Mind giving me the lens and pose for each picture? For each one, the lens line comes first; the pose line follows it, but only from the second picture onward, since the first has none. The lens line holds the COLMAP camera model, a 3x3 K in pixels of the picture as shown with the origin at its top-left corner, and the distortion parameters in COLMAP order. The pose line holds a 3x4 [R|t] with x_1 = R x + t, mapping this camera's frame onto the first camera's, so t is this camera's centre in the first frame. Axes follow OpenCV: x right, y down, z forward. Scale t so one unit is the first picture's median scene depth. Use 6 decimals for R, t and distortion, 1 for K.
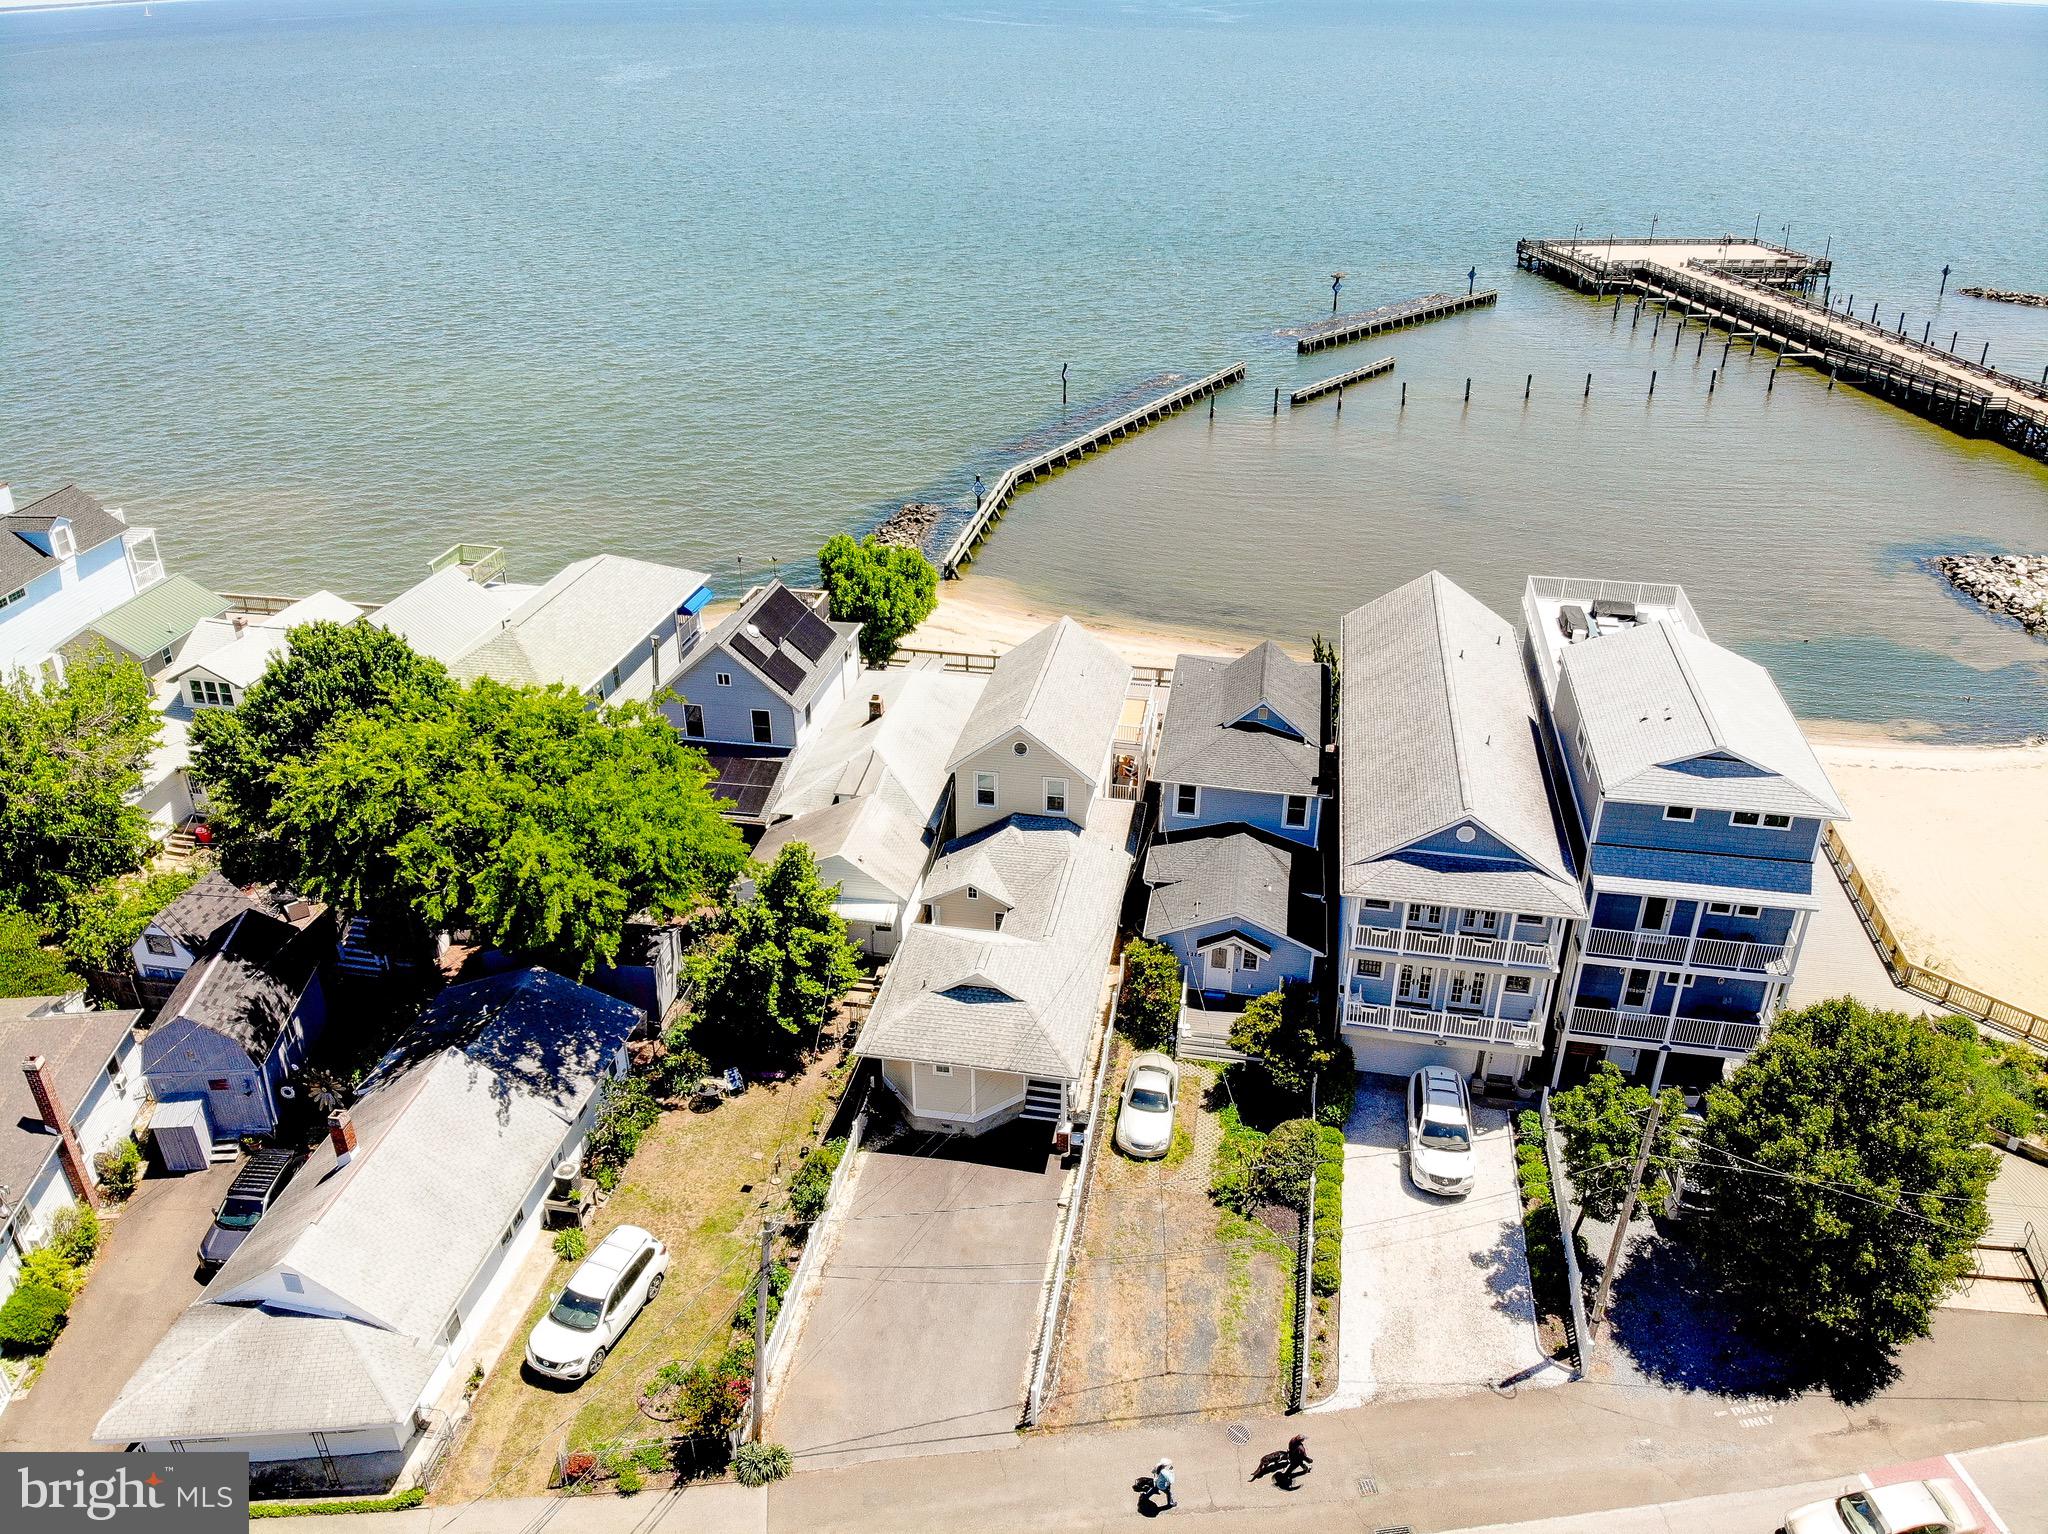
lens RADIAL K [[1492.1, 0, 1024.0], [0, 1492.1, 767.0], [0, 0, 1]] dist [0.144227, -0.367280]
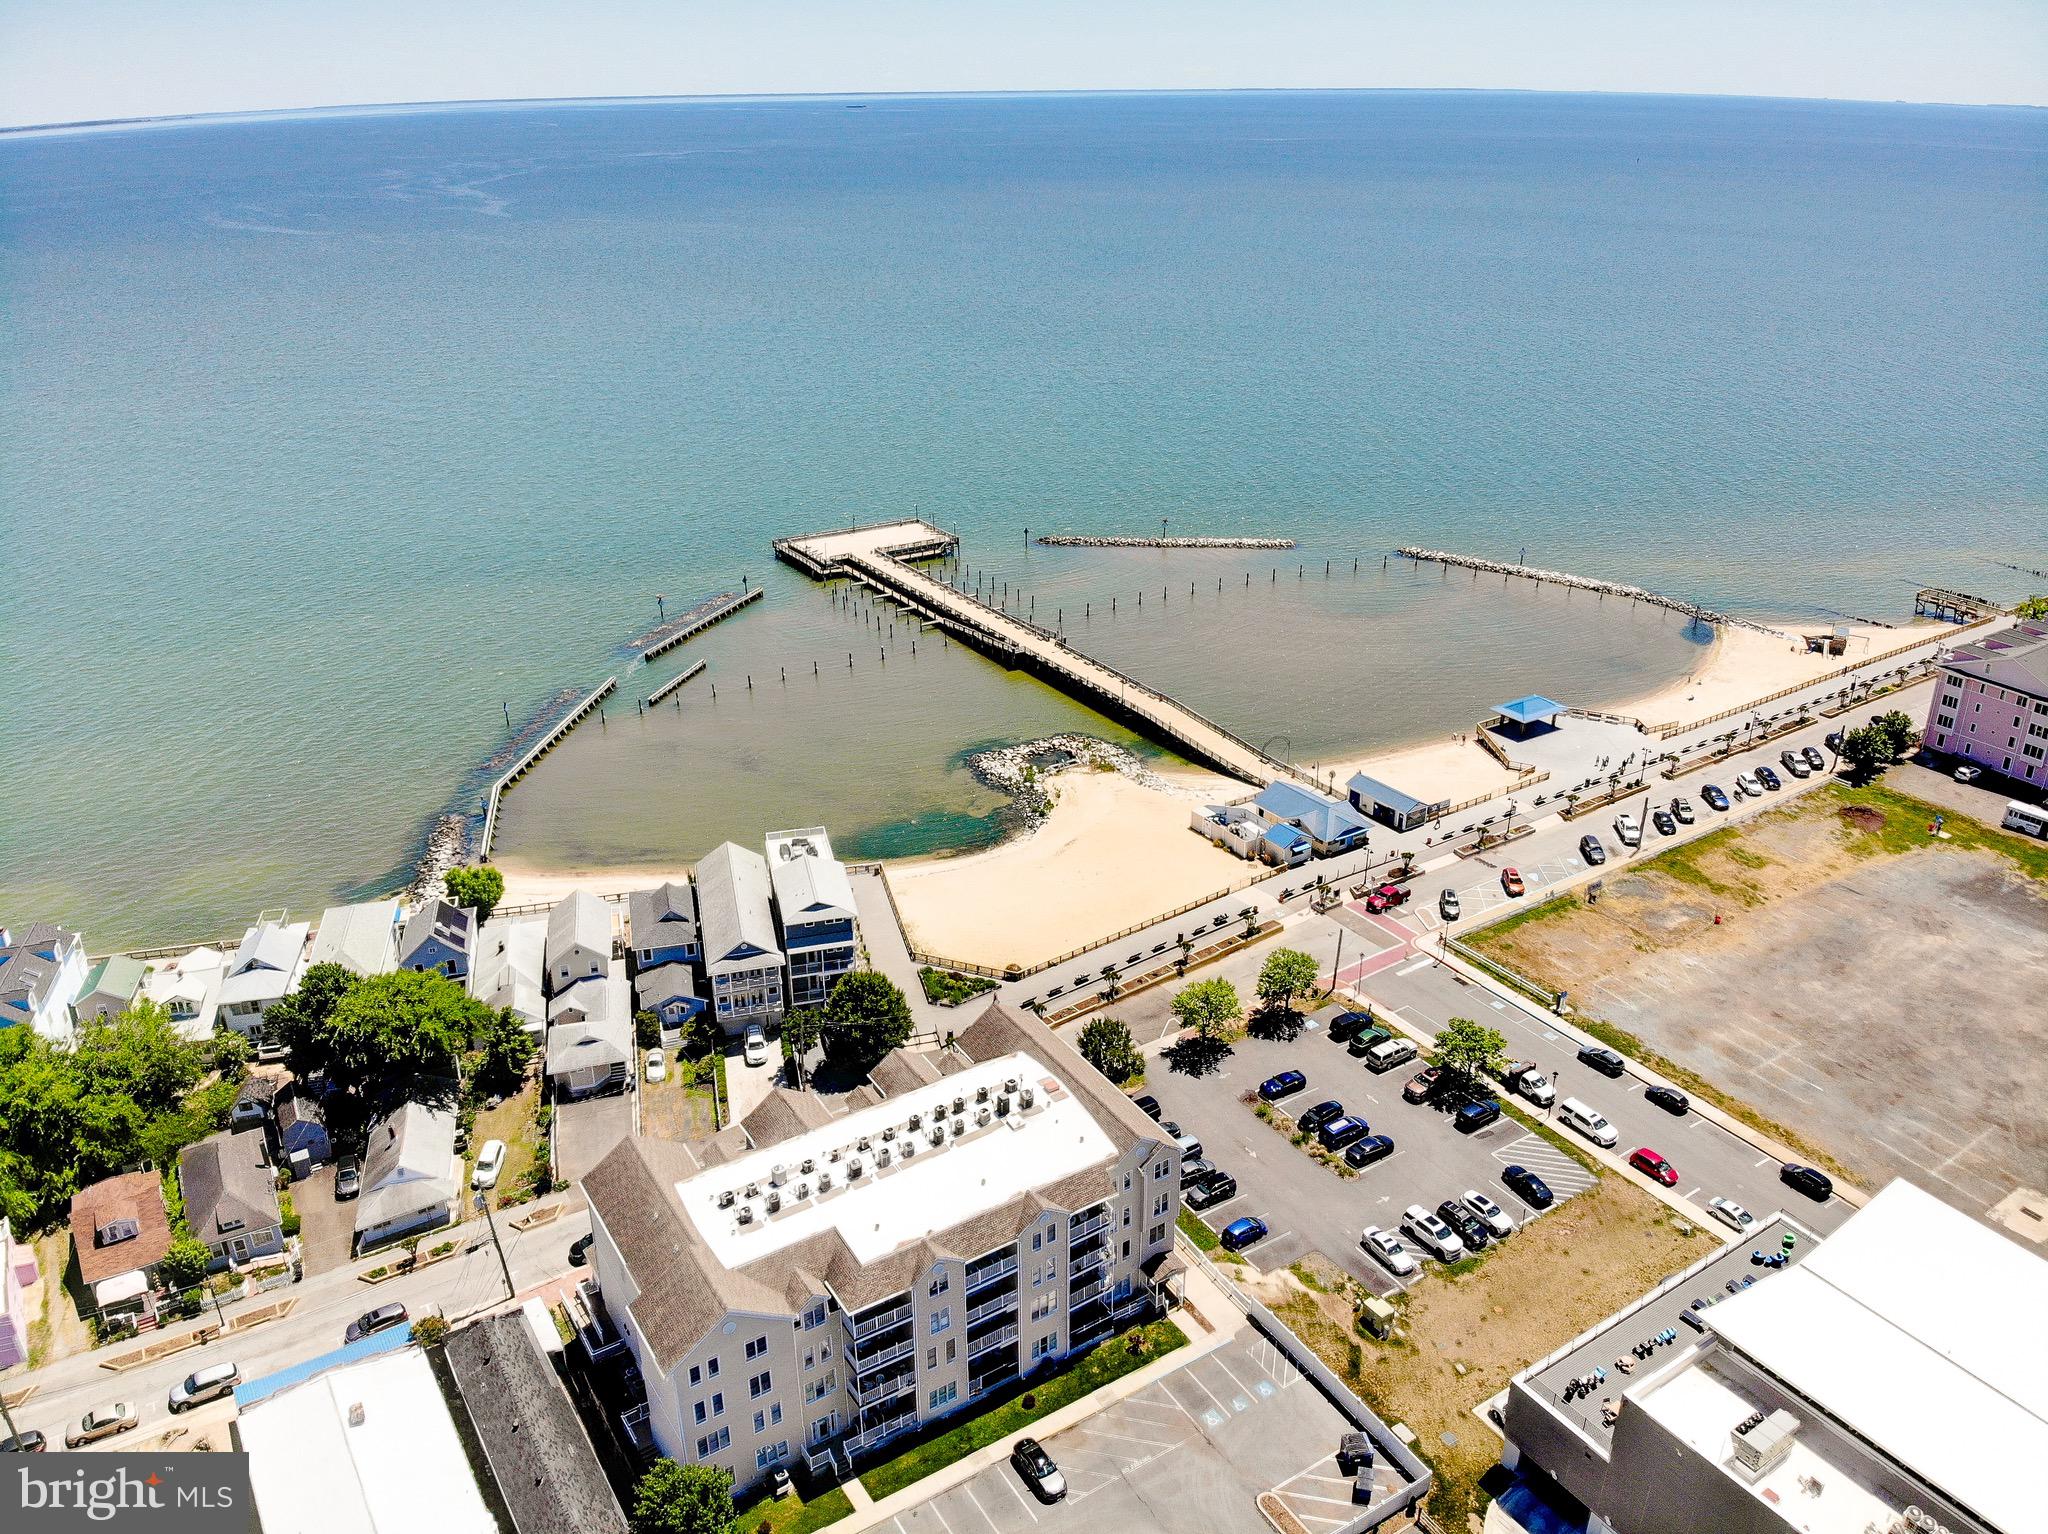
lens RADIAL K [[1510.6, 0, 1024.0], [0, 1510.6, 767.0], [0, 0, 1]] dist [0.099376, -0.228636]
pose [[0.908199, -0.182655, 0.376579, -0.272585], [0.207731, 0.977821, -0.026706, -0.107742], [-0.363349, 0.102482, 0.925999, -2.028074]]
